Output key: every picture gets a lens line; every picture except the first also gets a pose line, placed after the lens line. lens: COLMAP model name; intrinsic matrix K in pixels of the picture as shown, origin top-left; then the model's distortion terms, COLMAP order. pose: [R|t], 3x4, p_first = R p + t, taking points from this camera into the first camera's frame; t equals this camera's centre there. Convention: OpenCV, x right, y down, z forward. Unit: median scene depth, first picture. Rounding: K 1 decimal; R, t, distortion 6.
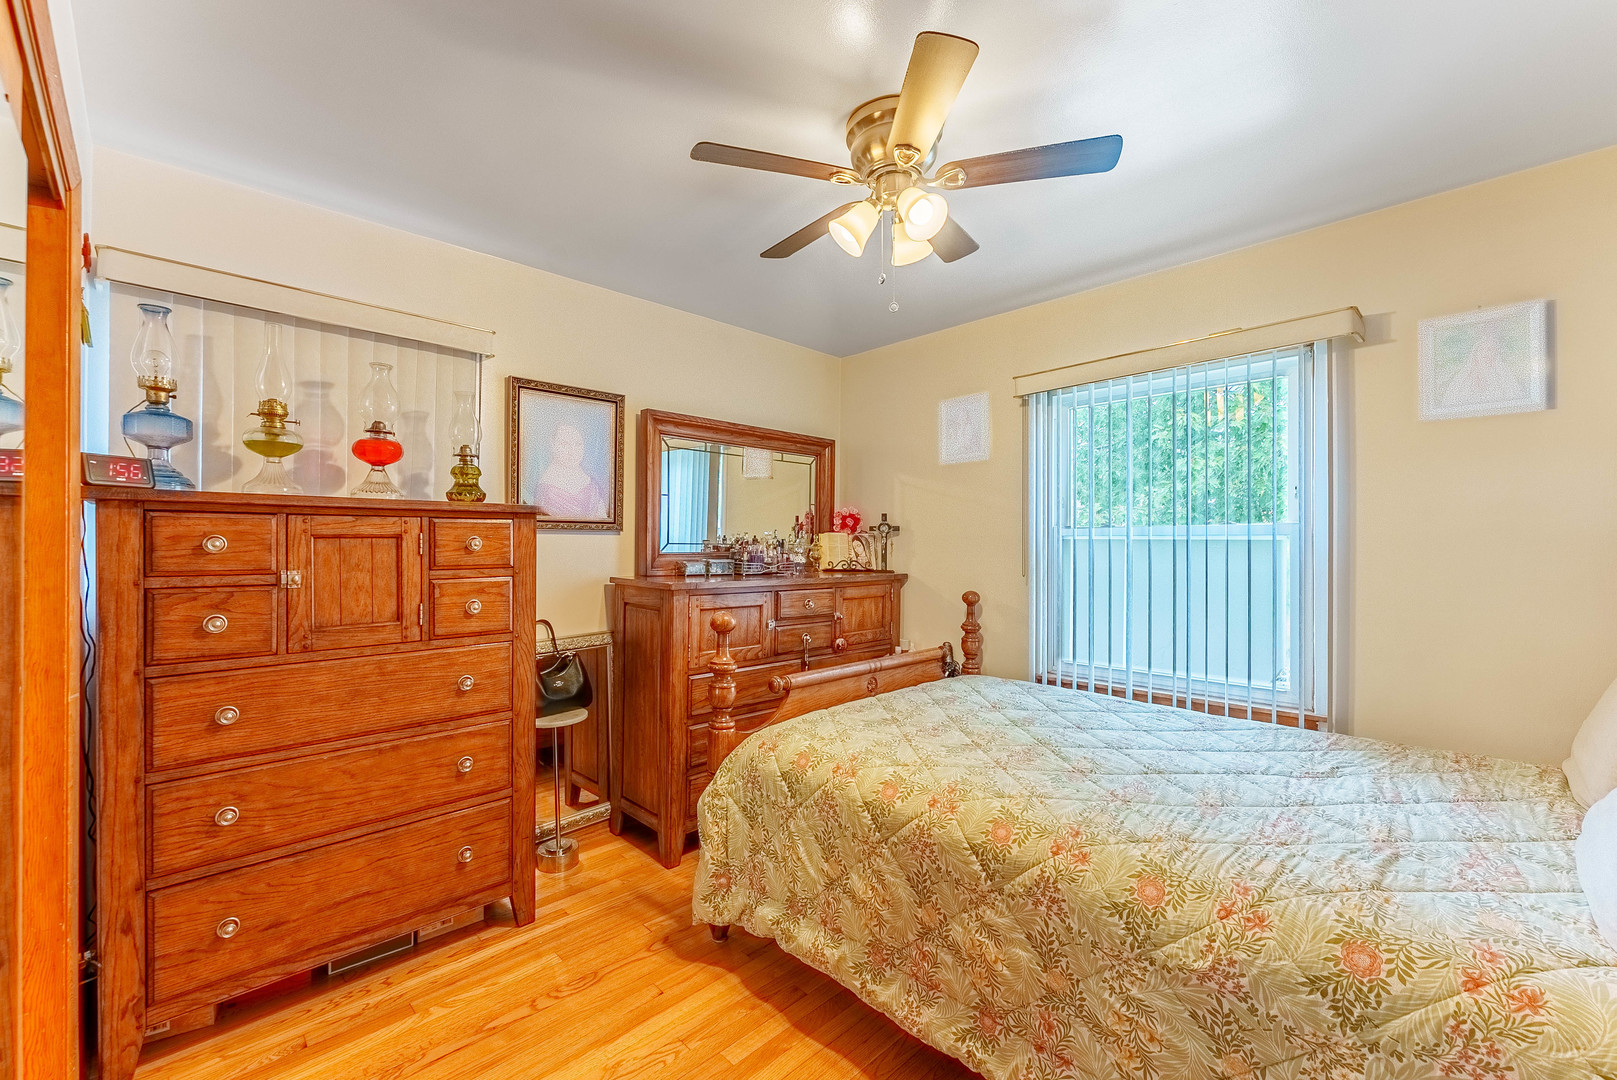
lens RADIAL K [[661.3, 0, 798.2], [0, 661.3, 541.4], [0, 0, 1]] dist [0.001007, -0.000075]
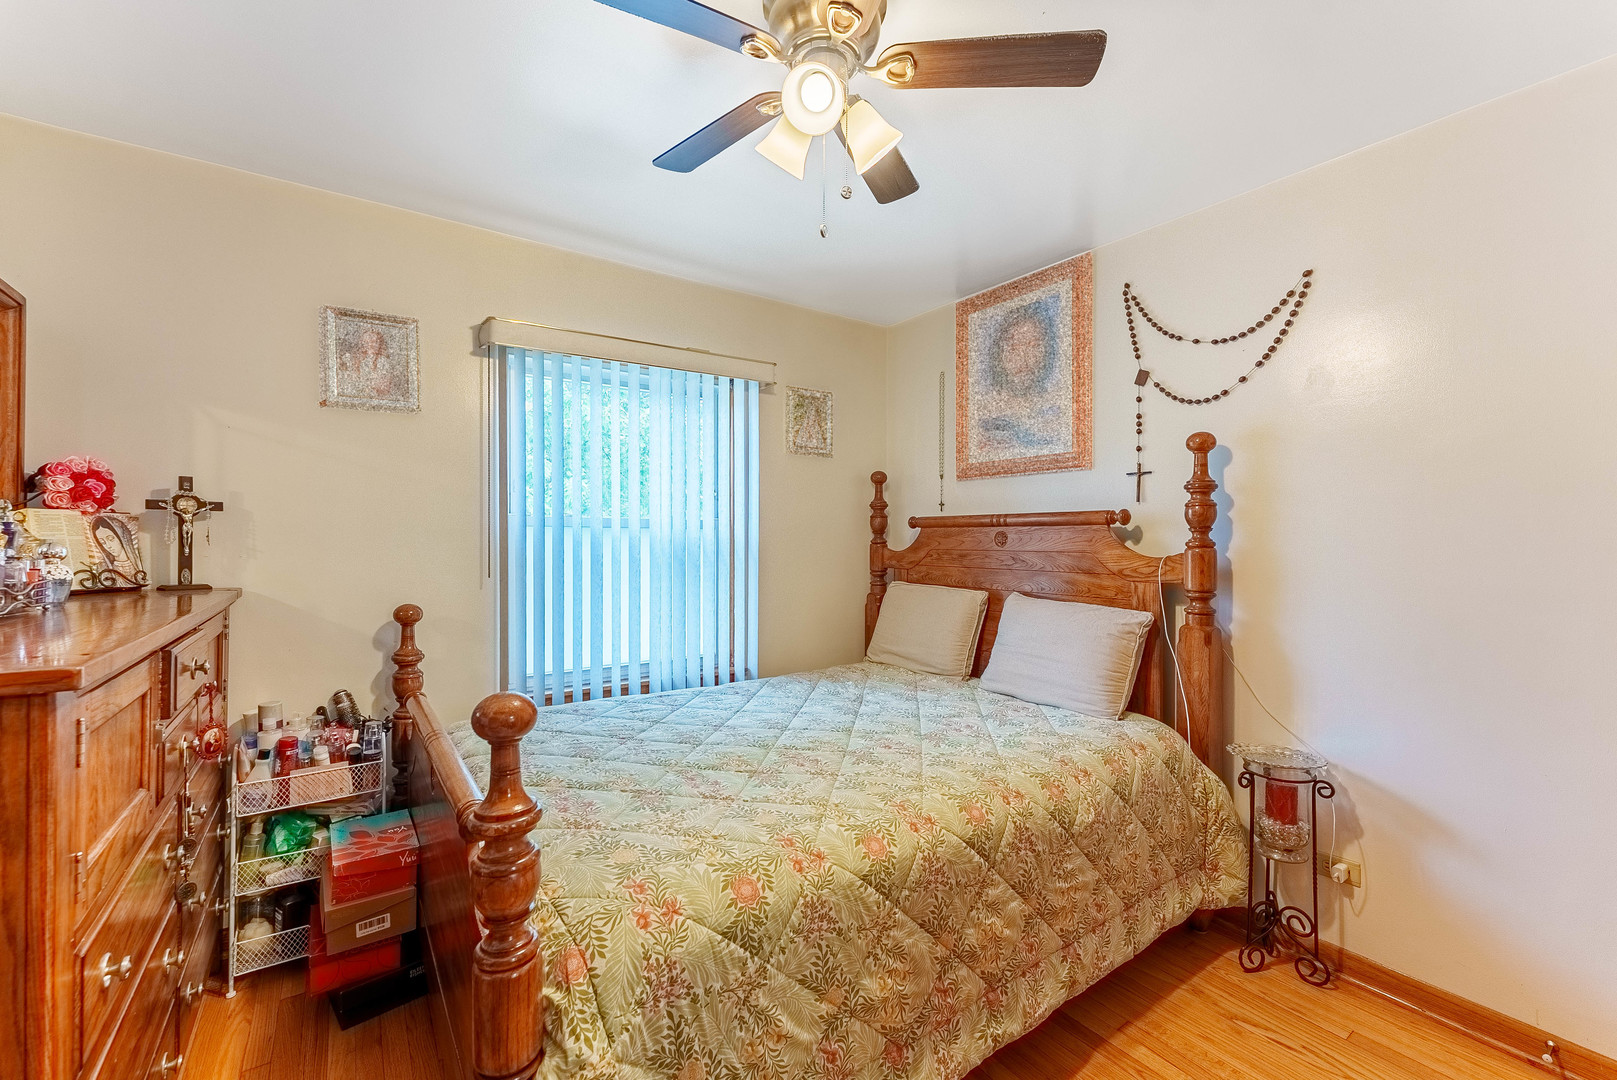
lens RADIAL K [[661.3, 0, 799.1], [0, 661.3, 540.6], [0, 0, 1]] dist [0.001007, -0.000075]
pose [[0.168853, -0.010115, 0.985589, -0.582292], [-0.005512, 0.999922, 0.011206, 0.000428], [-0.985626, -0.007325, 0.168784, 0.840933]]
